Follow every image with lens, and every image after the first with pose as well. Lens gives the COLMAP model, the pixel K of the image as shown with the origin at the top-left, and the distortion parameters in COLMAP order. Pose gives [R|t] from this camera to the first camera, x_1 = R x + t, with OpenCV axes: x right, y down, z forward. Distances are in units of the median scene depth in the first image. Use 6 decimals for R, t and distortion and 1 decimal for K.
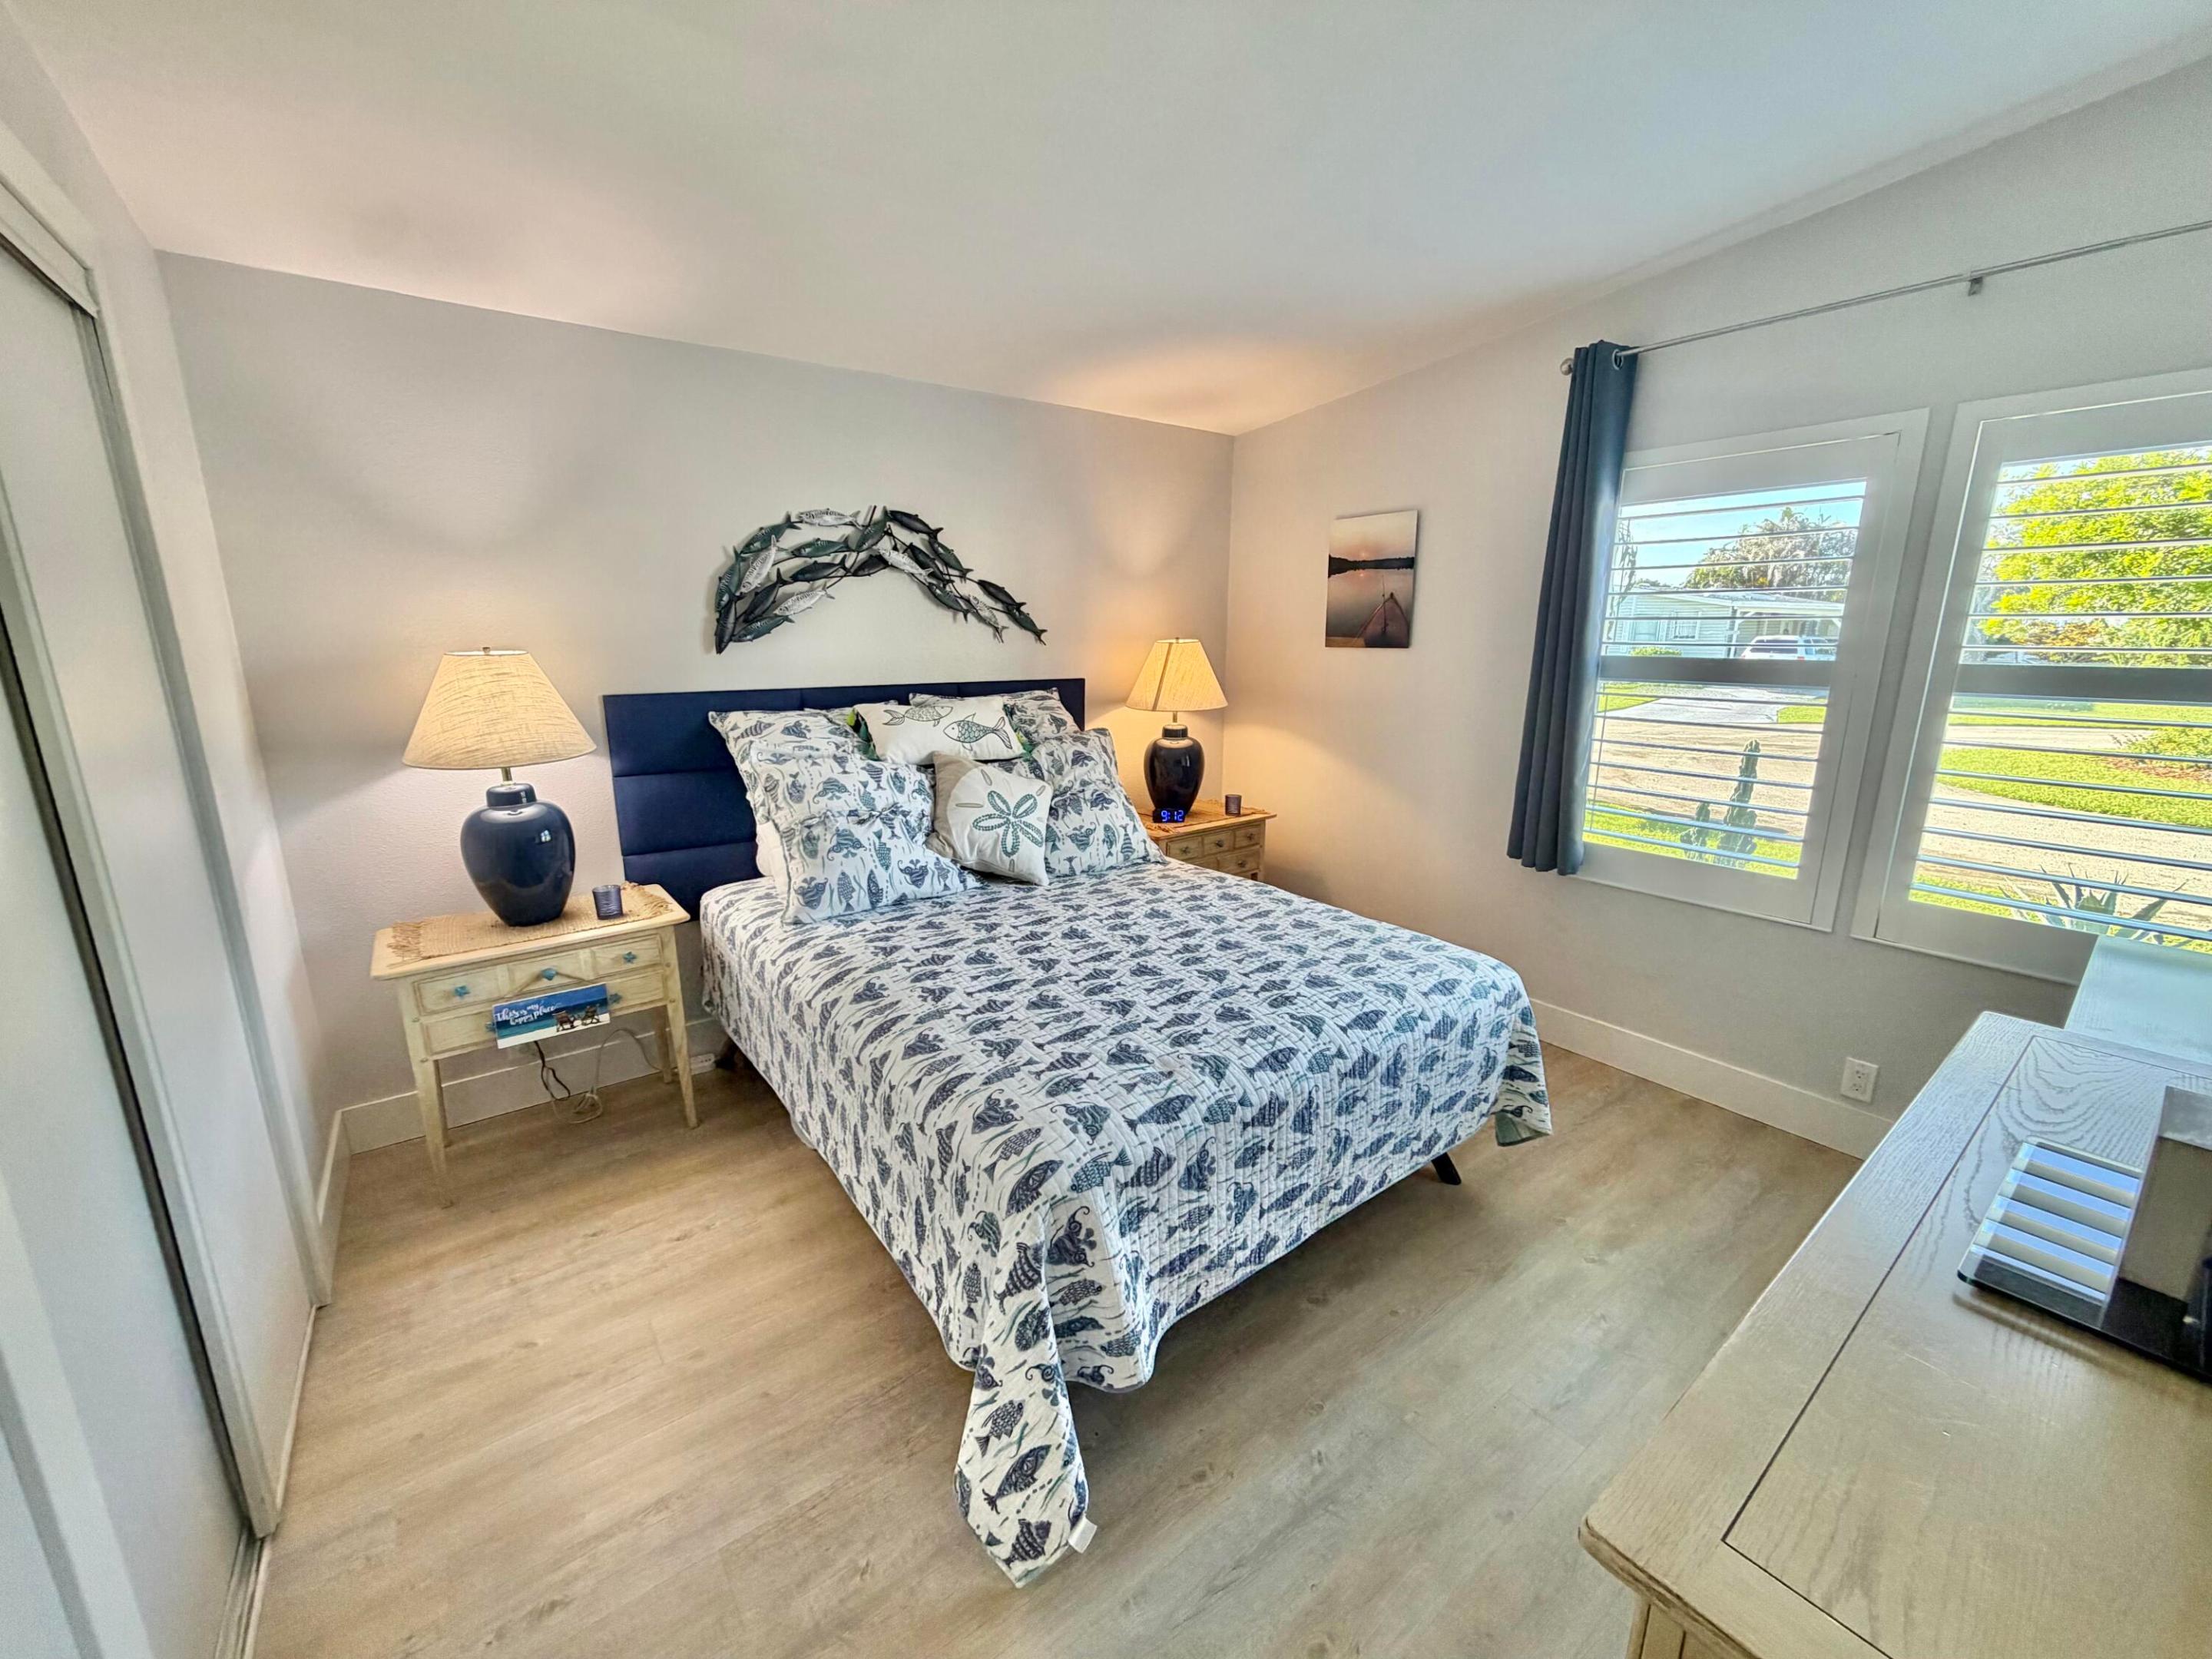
lens RADIAL K [[881.3, 0, 1097.9], [0, 881.3, 831.5], [0, 0, 1]] dist [0.000087, 0.000356]
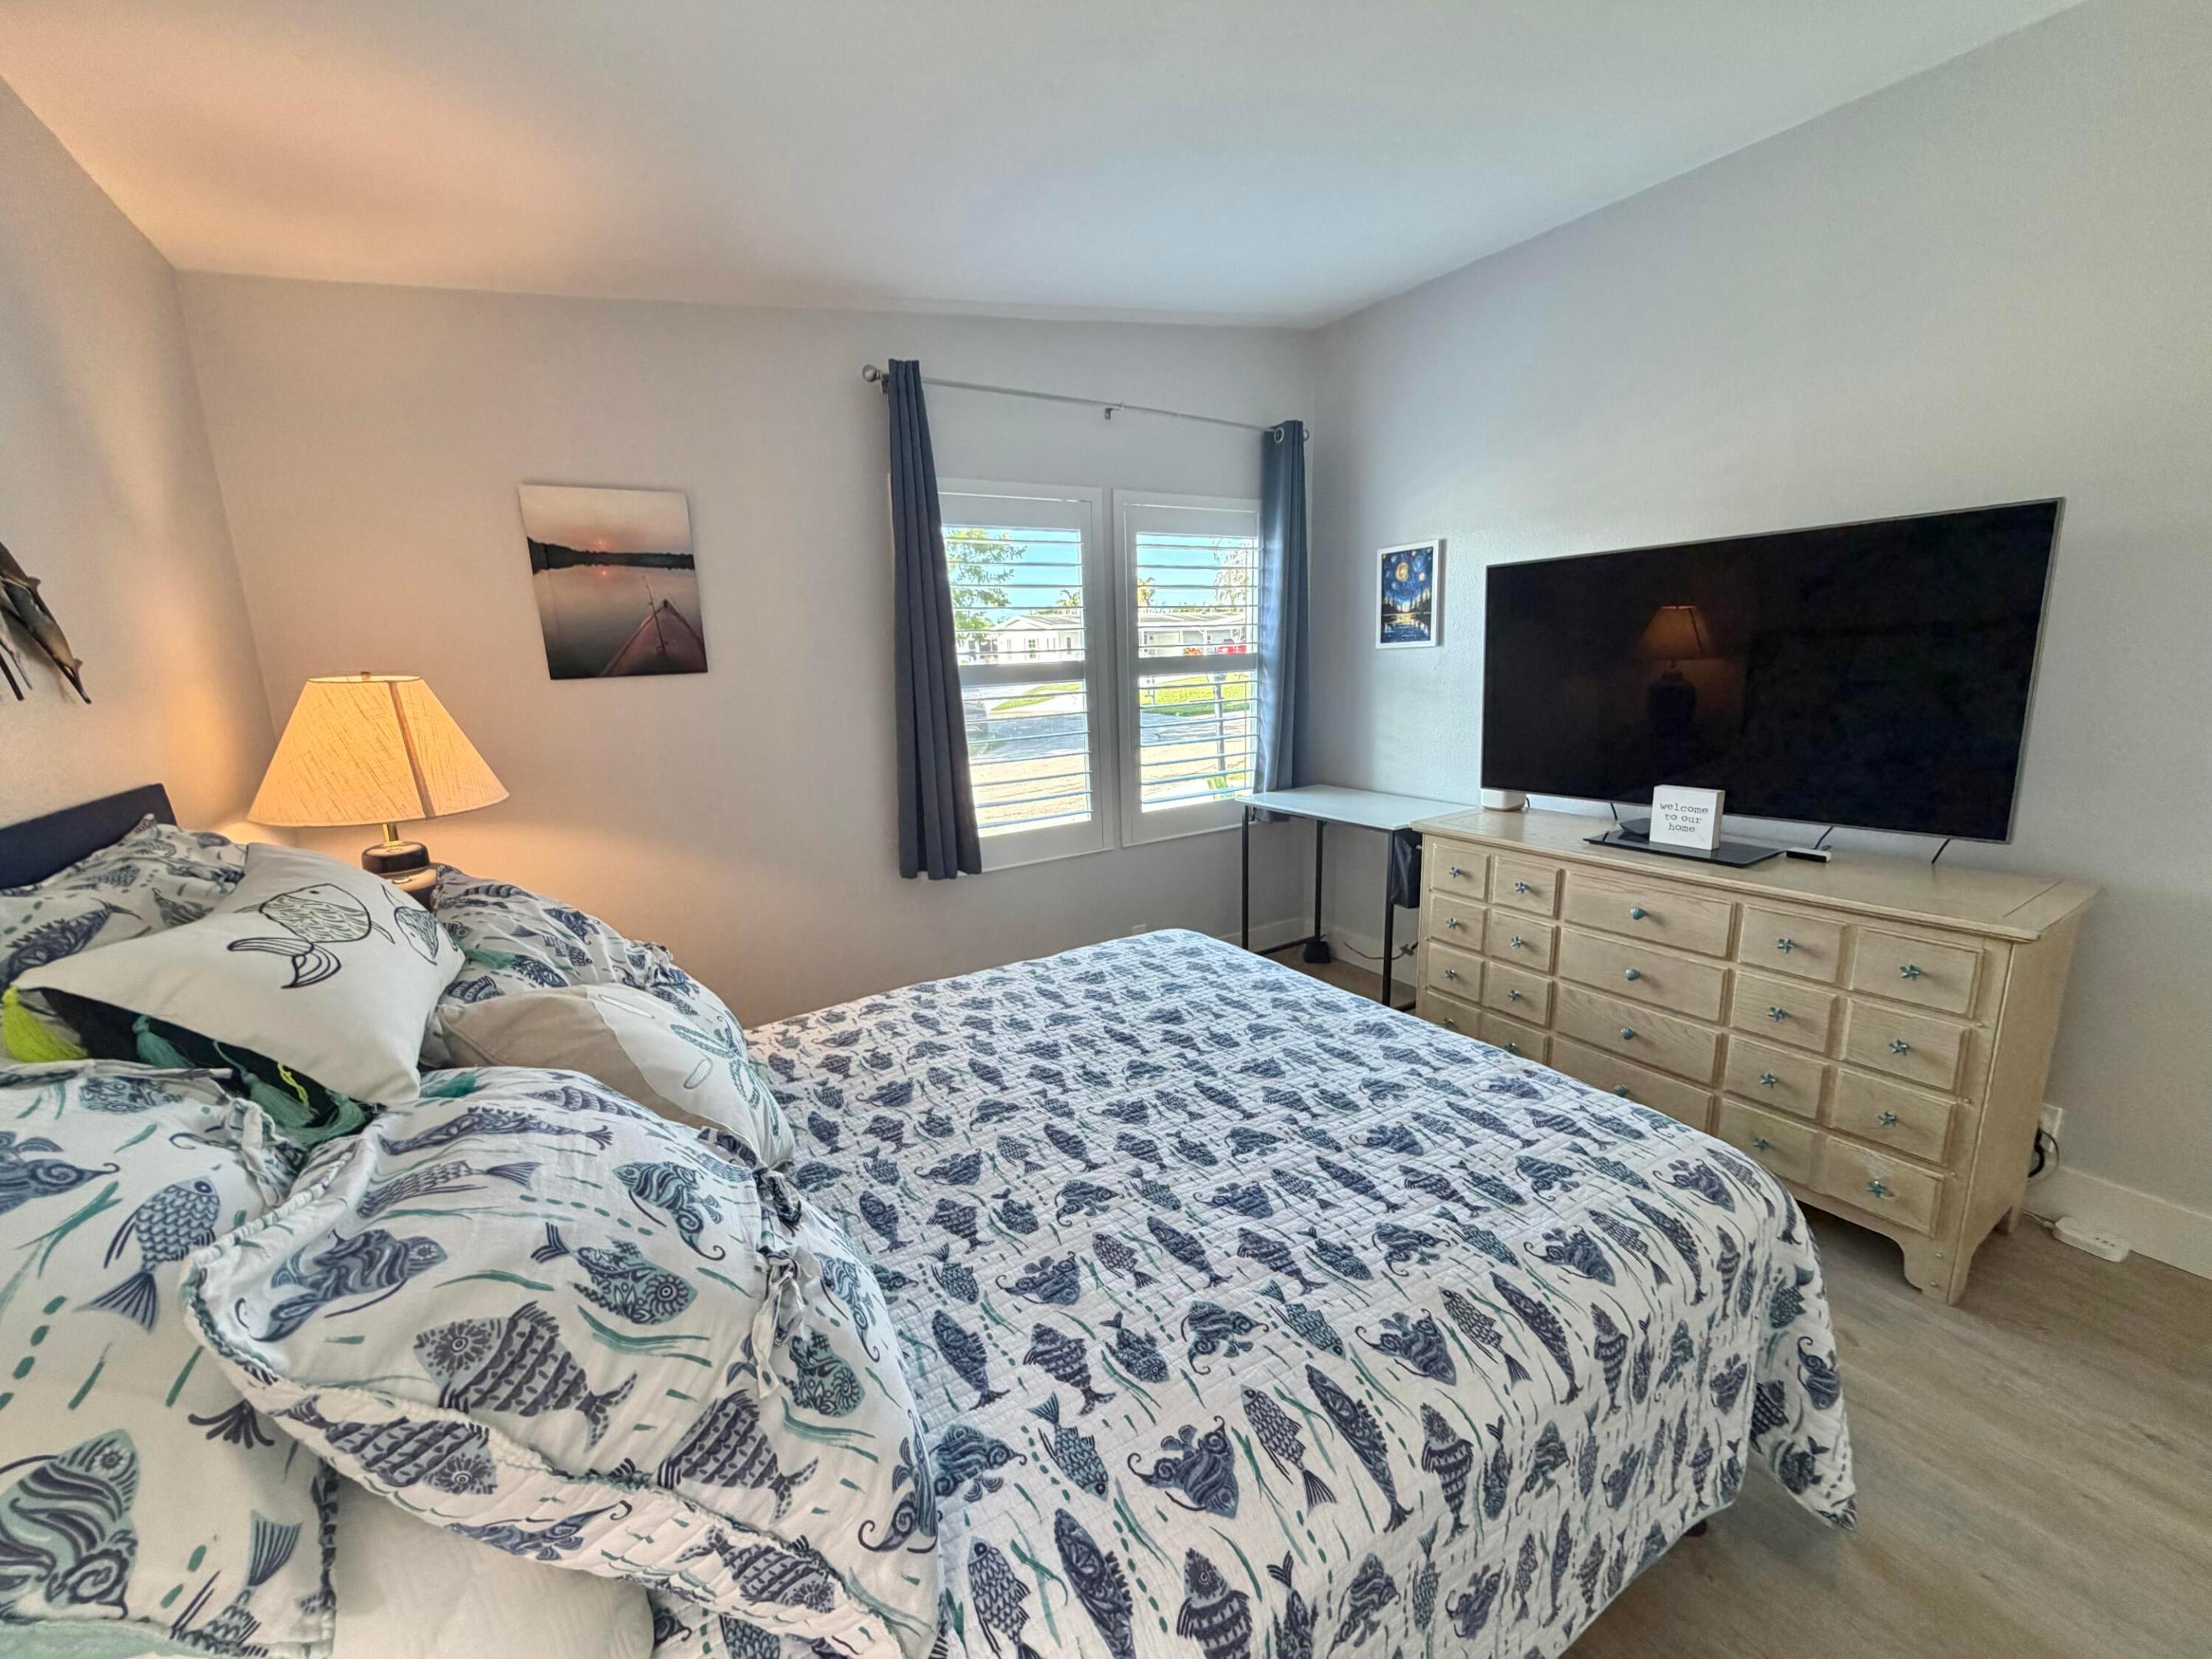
lens RADIAL K [[886.6, 0, 1096.9], [0, 886.6, 829.5], [0, 0, 1]] dist [0.000713, 0.000180]
pose [[0.080638, -0.204762, 0.975485, -0.469358], [0.255751, 0.950158, 0.178304, -0.149493], [-0.963374, 0.235103, 0.128987, 0.702394]]
